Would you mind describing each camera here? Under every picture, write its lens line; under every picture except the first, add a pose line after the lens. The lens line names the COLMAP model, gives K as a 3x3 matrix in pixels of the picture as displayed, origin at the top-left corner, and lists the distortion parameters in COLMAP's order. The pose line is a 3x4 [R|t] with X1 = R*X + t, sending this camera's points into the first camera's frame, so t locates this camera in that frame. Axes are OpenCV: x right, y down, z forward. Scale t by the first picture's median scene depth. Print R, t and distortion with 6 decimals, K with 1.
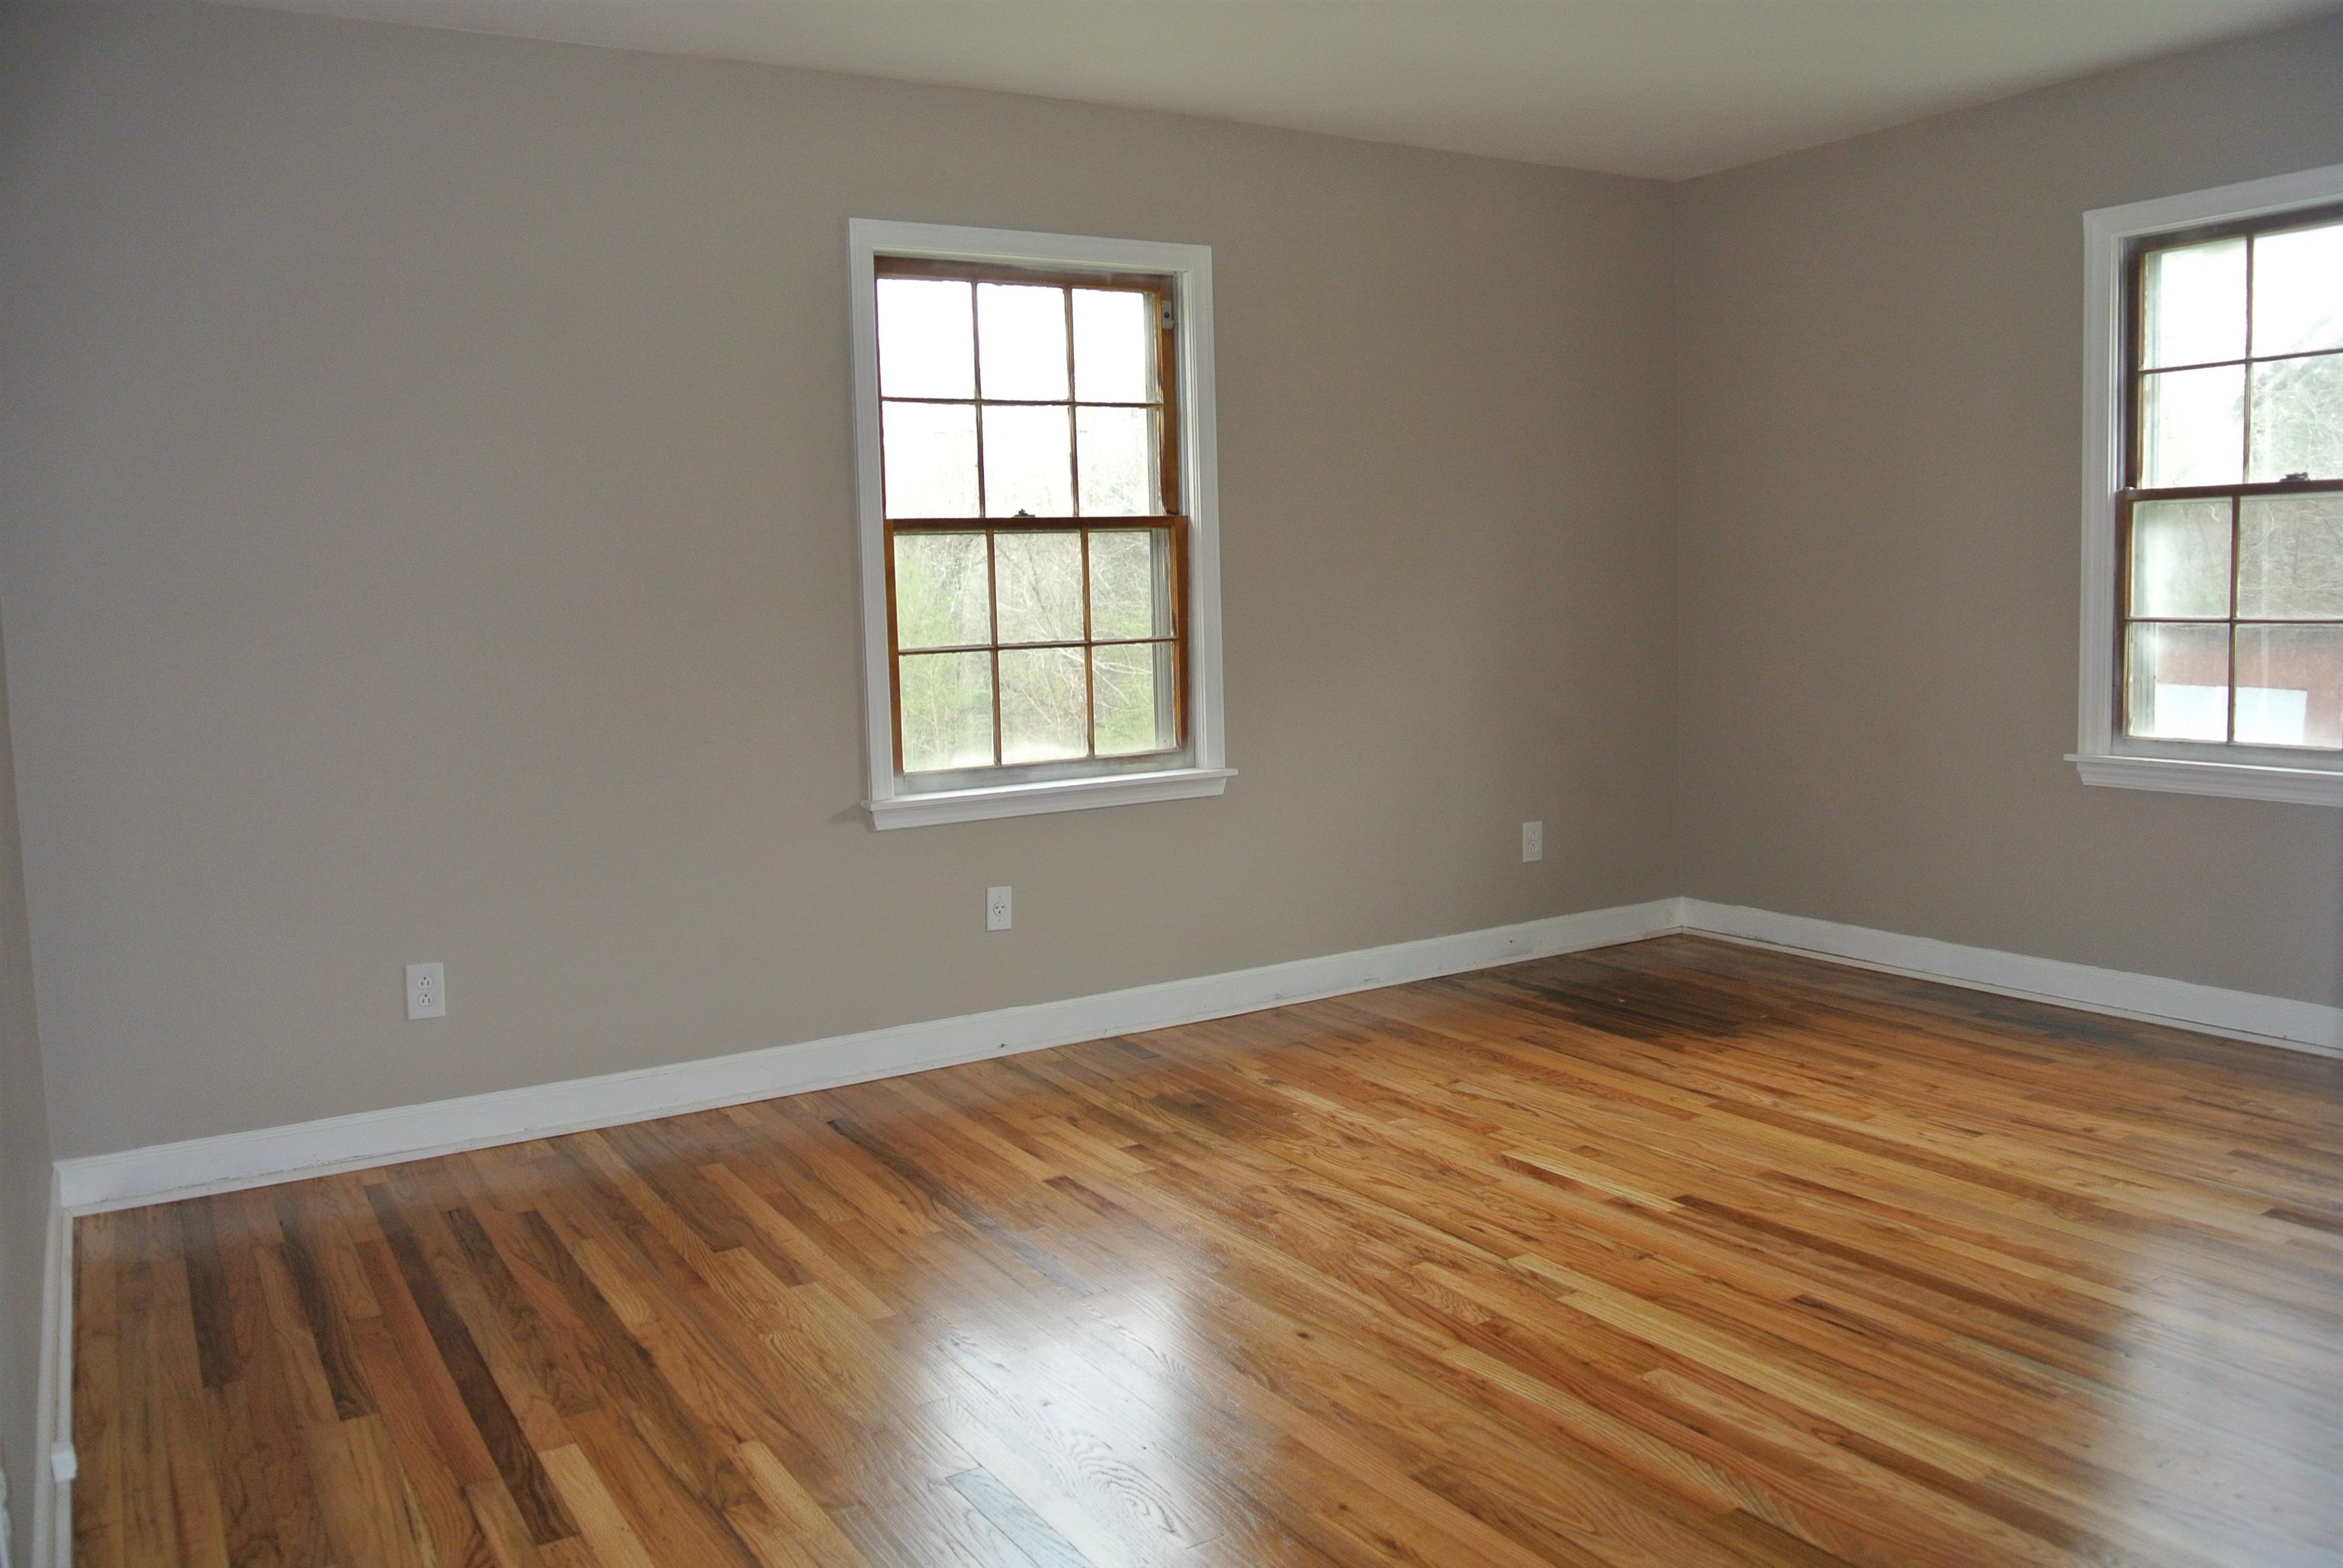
lens RADIAL K [[1819.5, 0, 1171.5], [0, 1819.5, 784.0], [0, 0, 1]] dist [-0.076870, 0.011310]
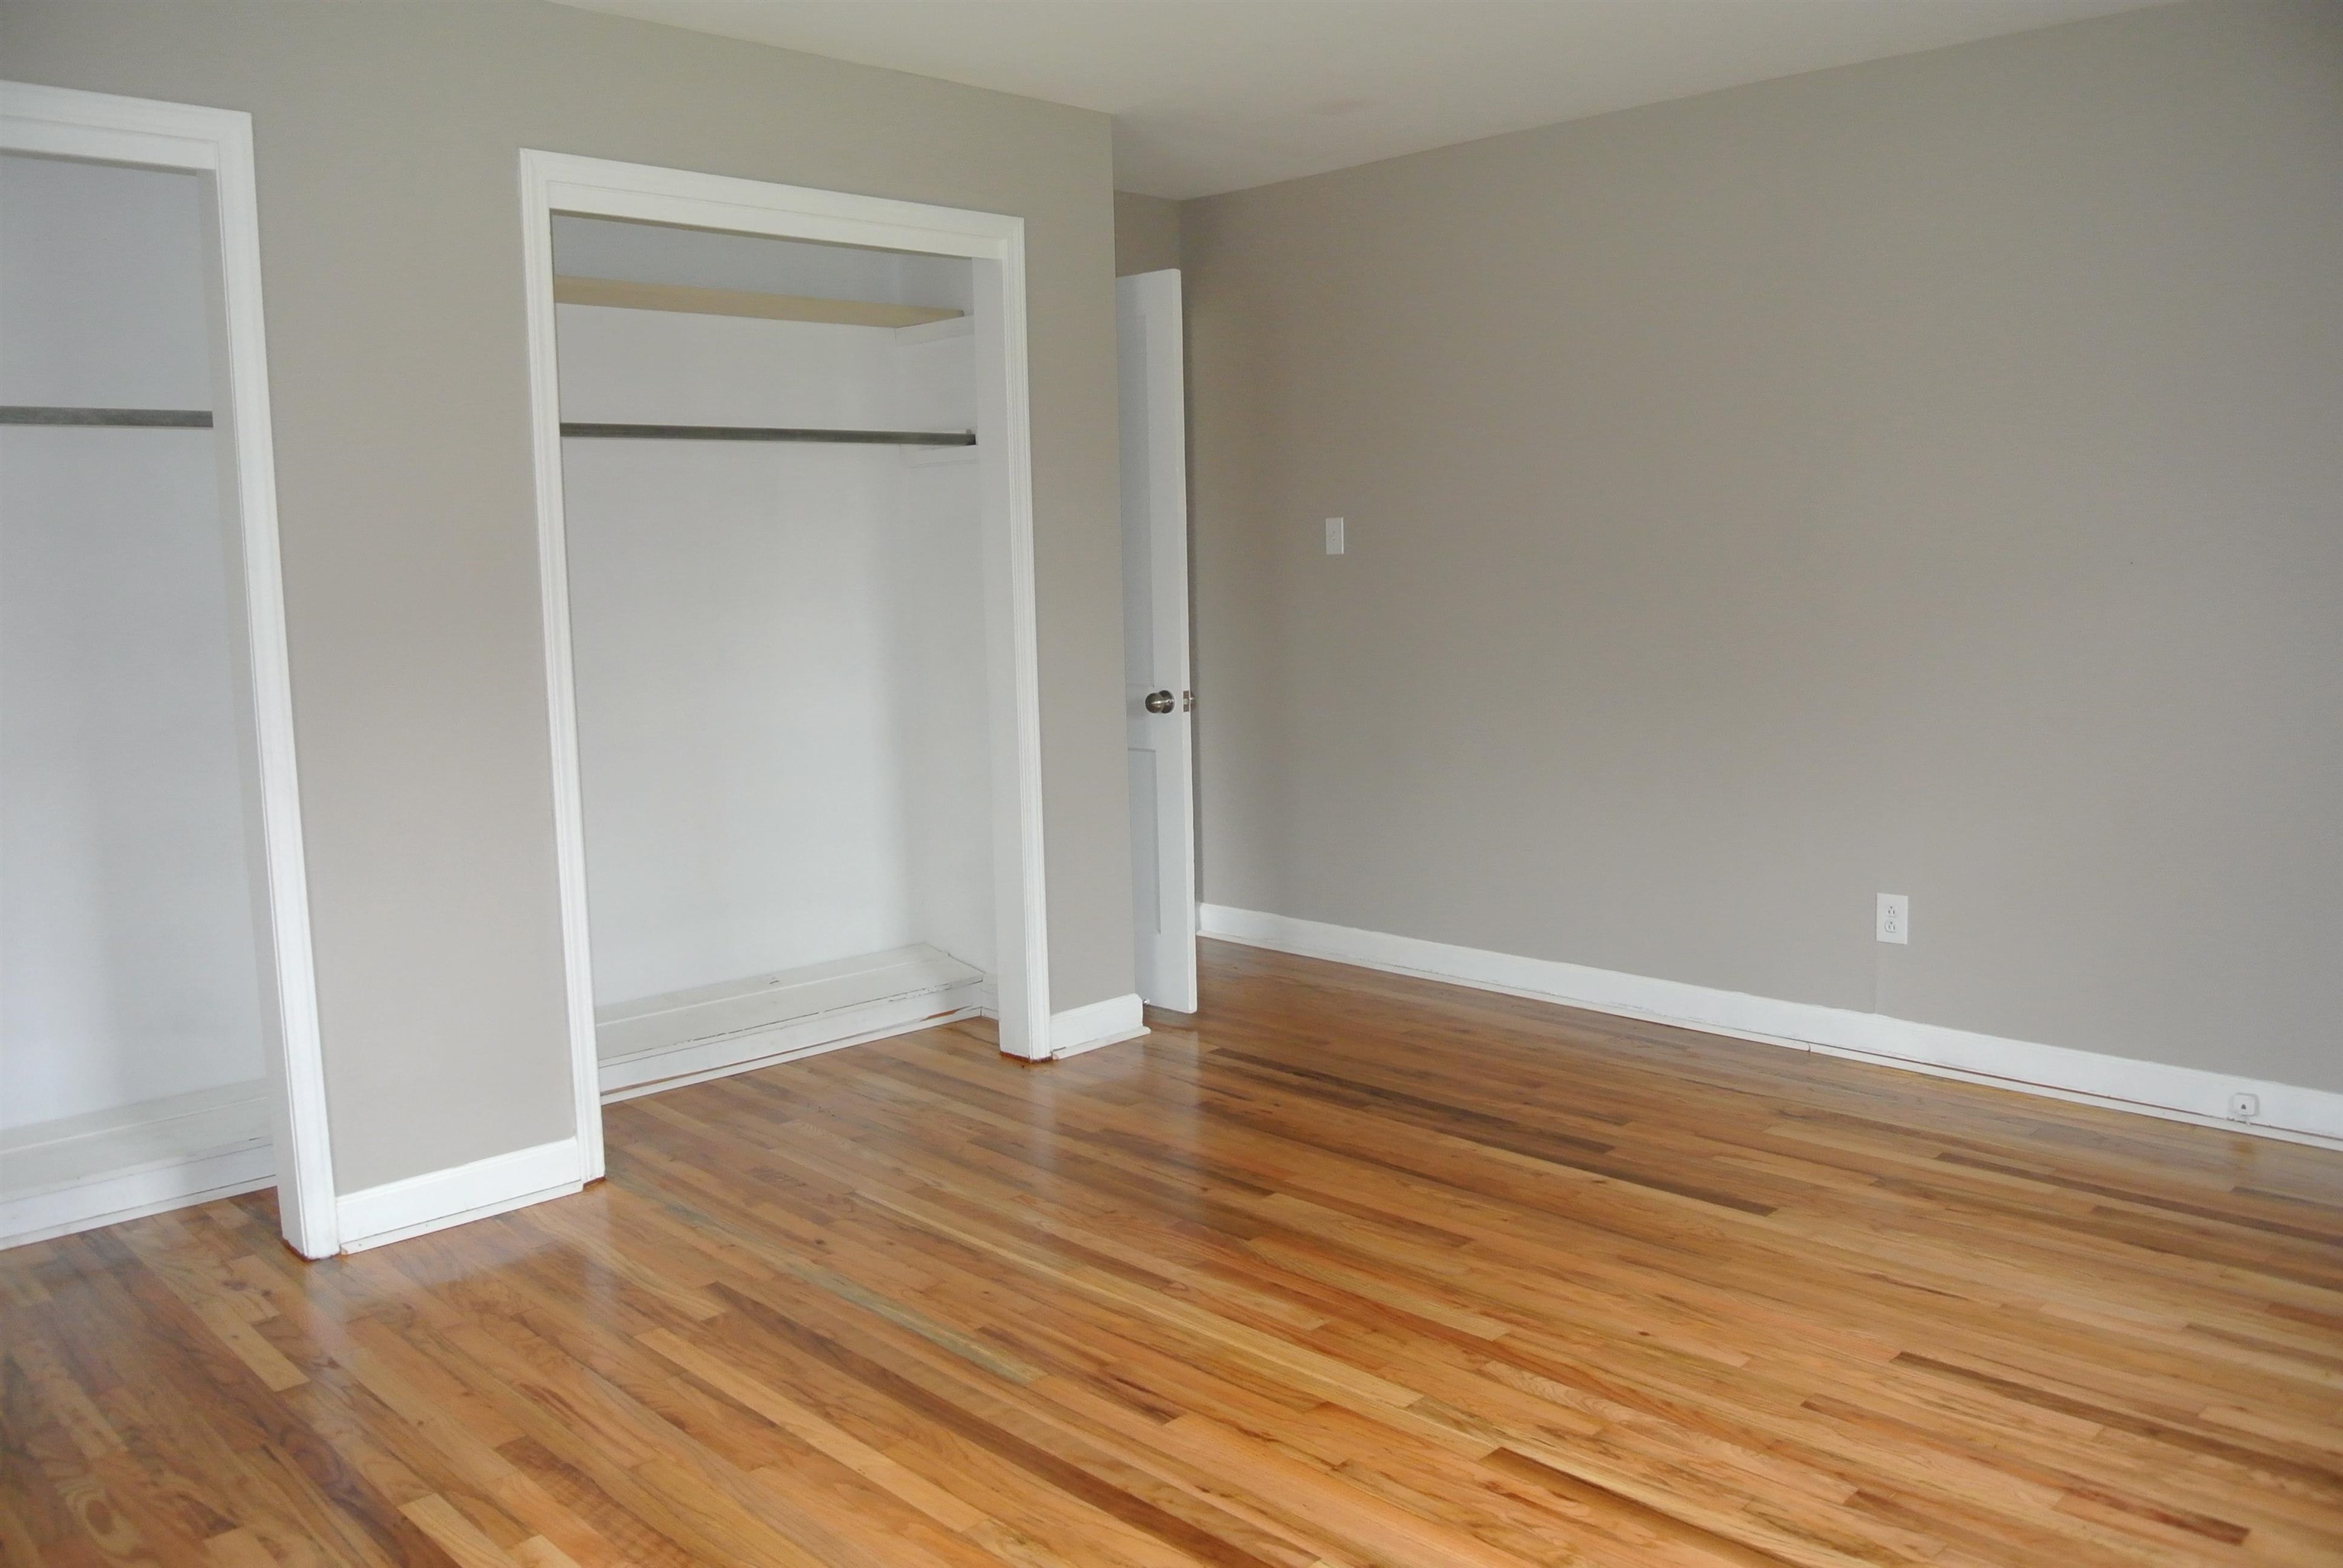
lens RADIAL K [[1819.5, 0, 1171.5], [0, 1819.5, 784.0], [0, 0, 1]] dist [-0.076870, 0.011310]
pose [[-0.974382, 0.074574, -0.212175, 0.545679], [0.023409, 0.971929, 0.234106, -0.255941], [0.223678, 0.223142, -0.948776, 1.891052]]
